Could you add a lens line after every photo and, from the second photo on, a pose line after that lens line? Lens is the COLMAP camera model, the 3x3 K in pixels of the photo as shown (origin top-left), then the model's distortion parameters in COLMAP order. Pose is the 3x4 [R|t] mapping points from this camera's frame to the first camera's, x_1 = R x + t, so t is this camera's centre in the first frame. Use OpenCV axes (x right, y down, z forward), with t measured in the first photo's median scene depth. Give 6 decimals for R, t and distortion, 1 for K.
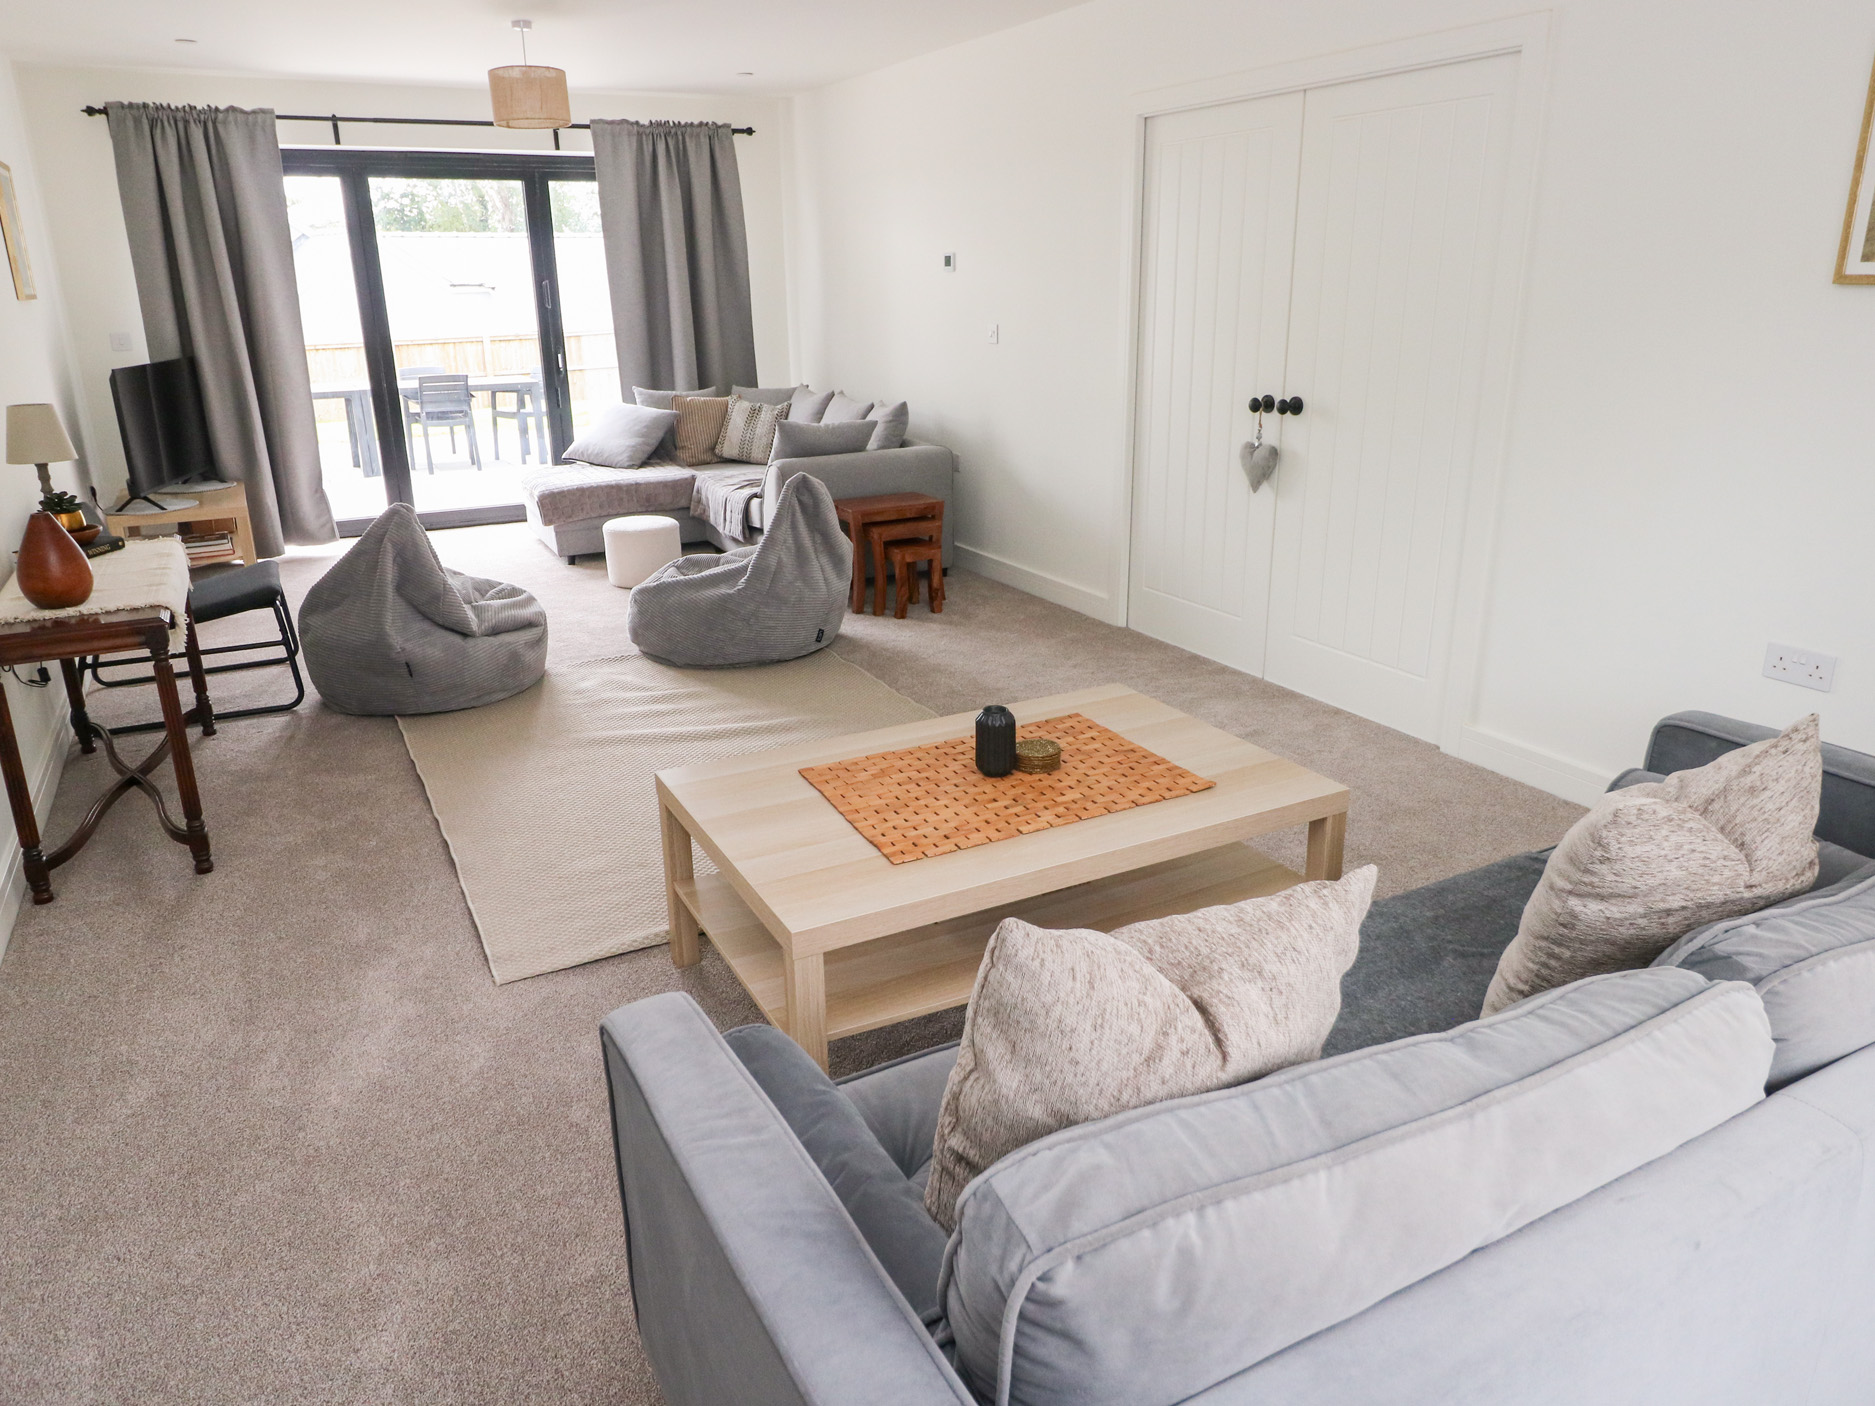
lens RADIAL K [[1260.1, 0, 934.2], [0, 1260.1, 693.7], [0, 0, 1]] dist [-0.008686, -0.002493]
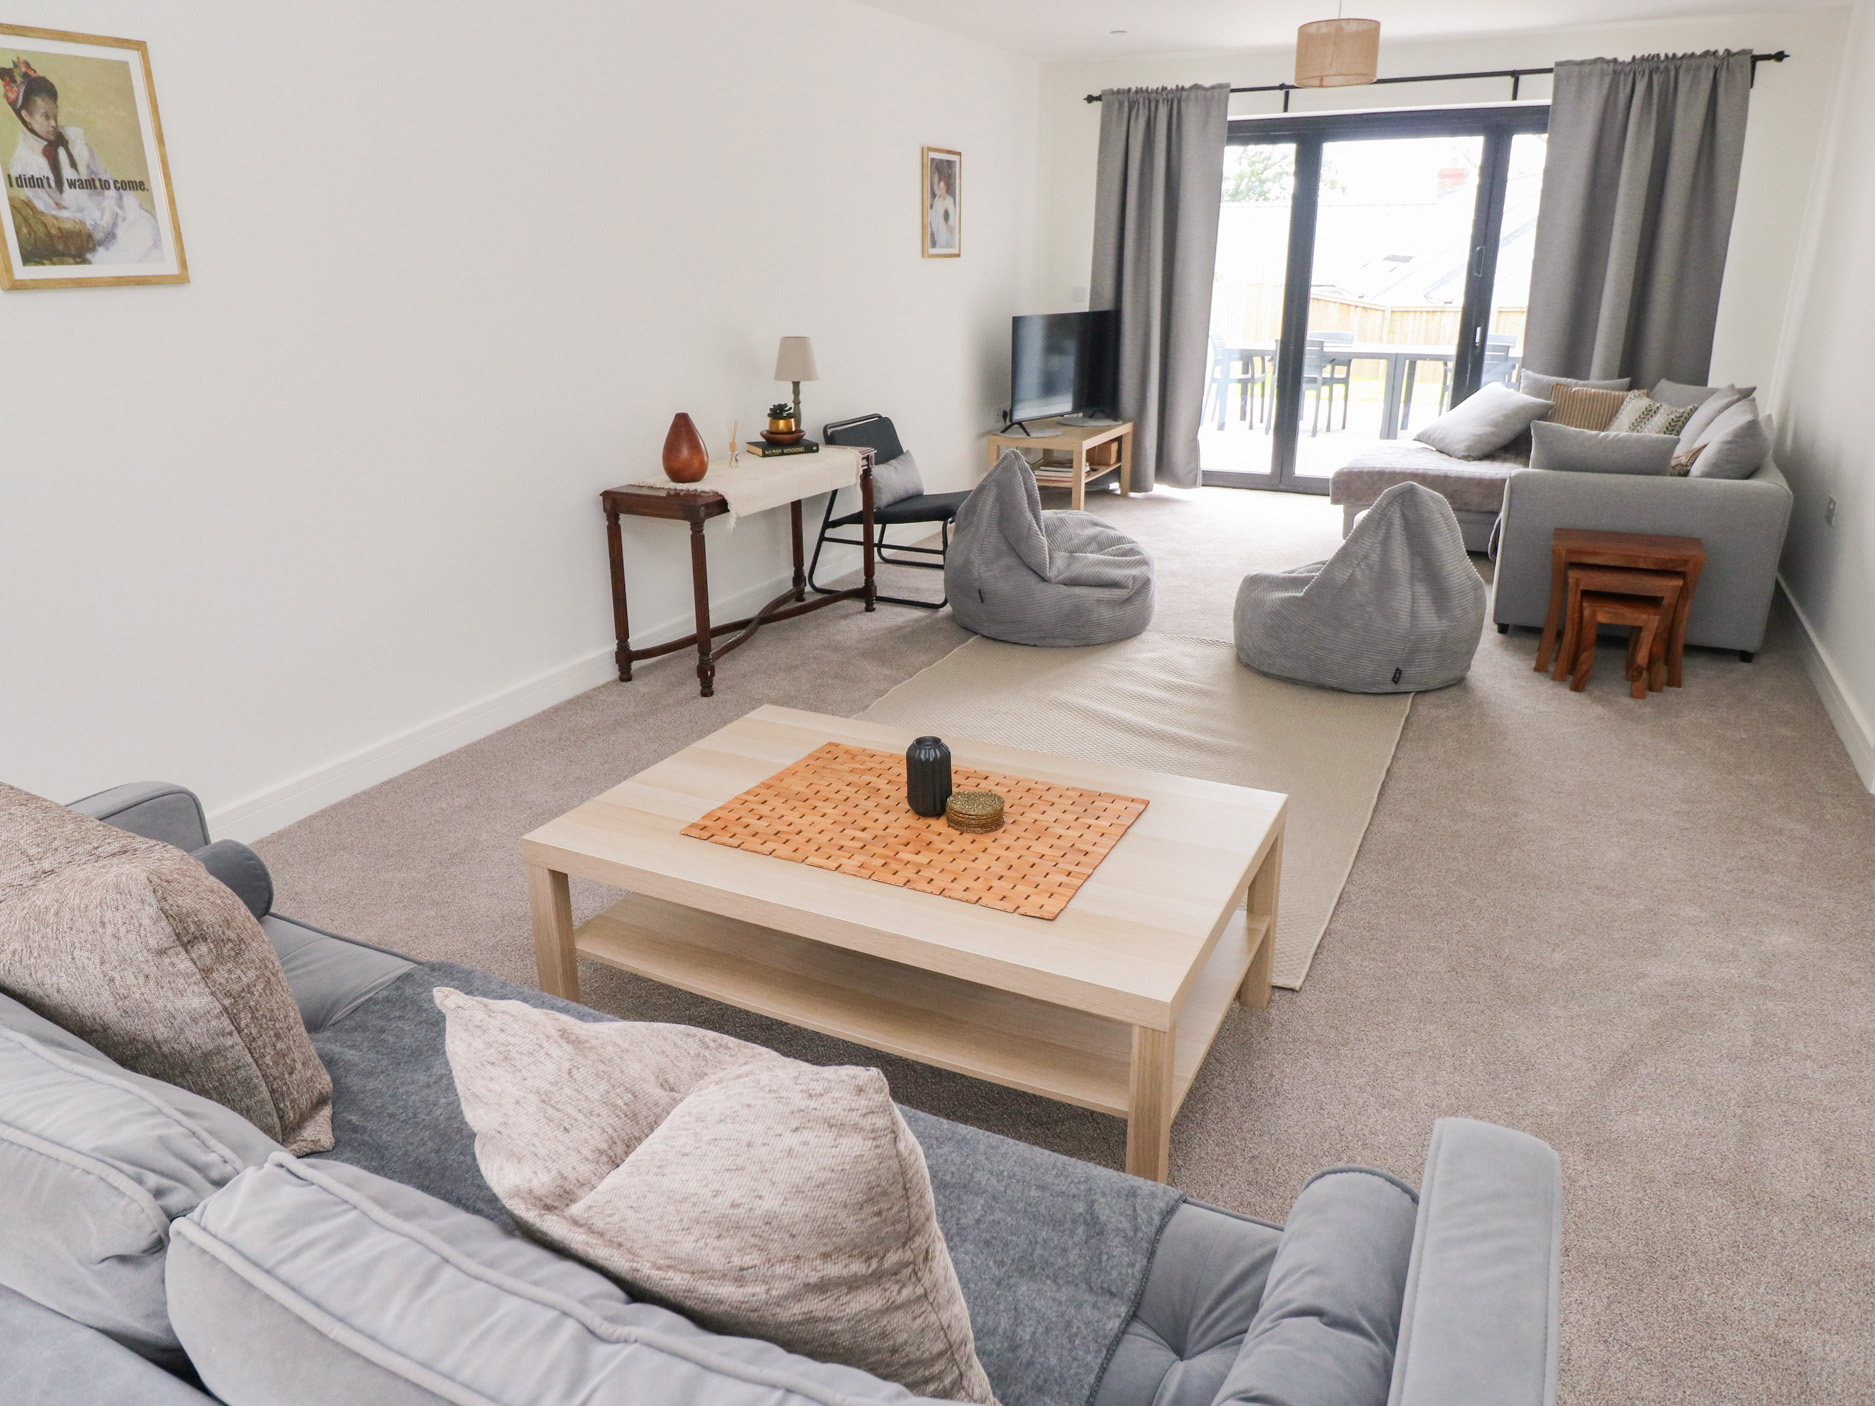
lens RADIAL K [[1270.6, 0, 913.8], [0, 1270.6, 676.3], [0, 0, 1]] dist [0.005994, -0.009253]
pose [[0.579156, 0.270690, -0.768964, 0.341097], [-0.259158, 0.955465, 0.141154, -0.073922], [0.772927, 0.117533, 0.623514, 0.196570]]
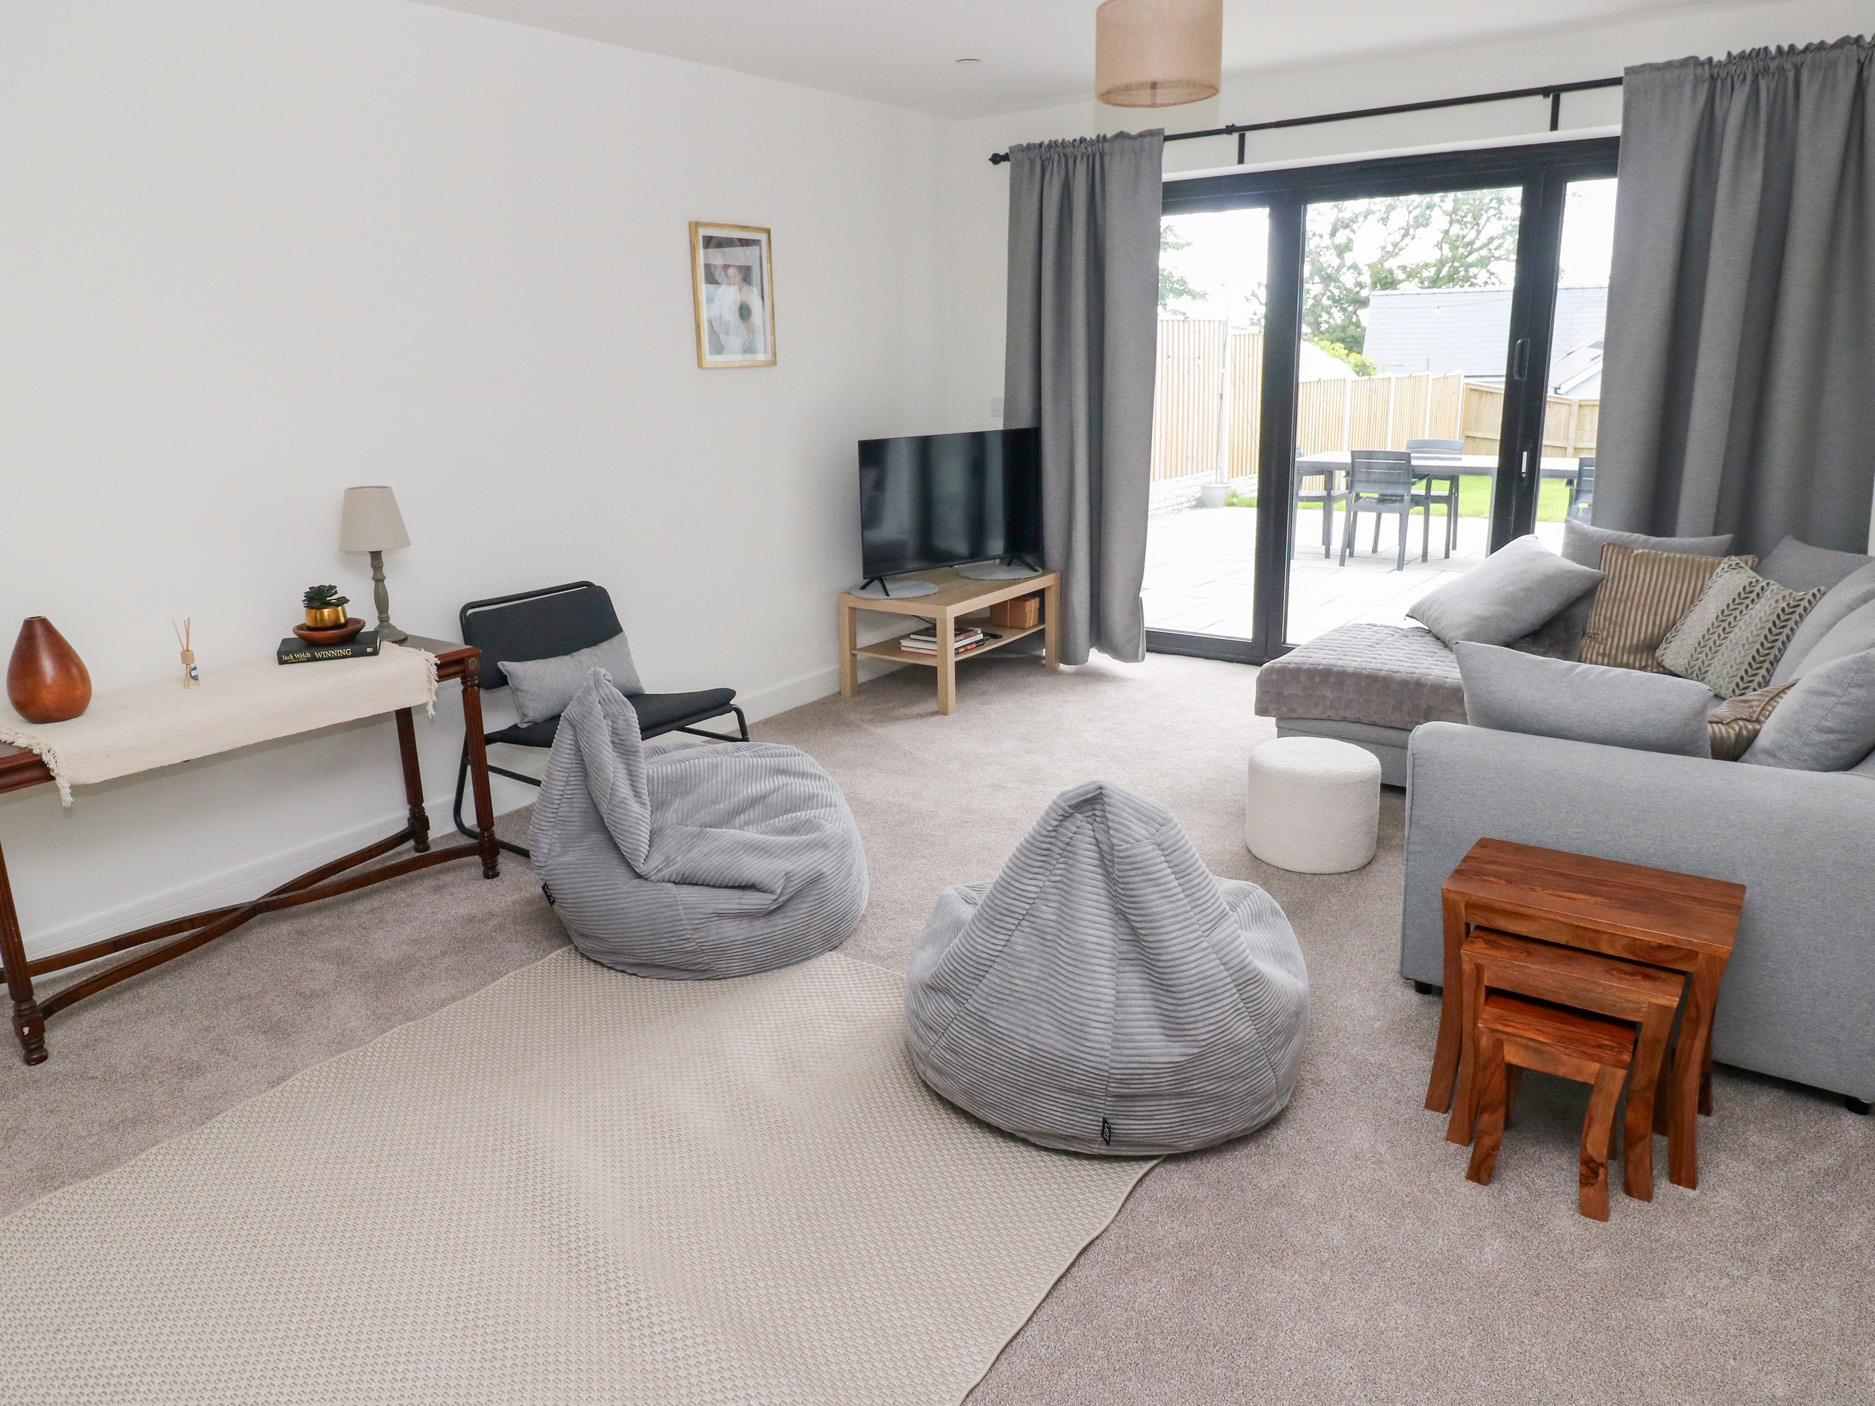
lens RADIAL K [[1270.6, 0, 913.8], [0, 1270.6, 676.3], [0, 0, 1]] dist [0.005994, -0.009253]
pose [[0.442035, 0.230509, -0.866874, 0.213686], [-0.268003, 0.956213, 0.117605, -0.216134], [0.856026, 0.180339, 0.484456, 0.622386]]
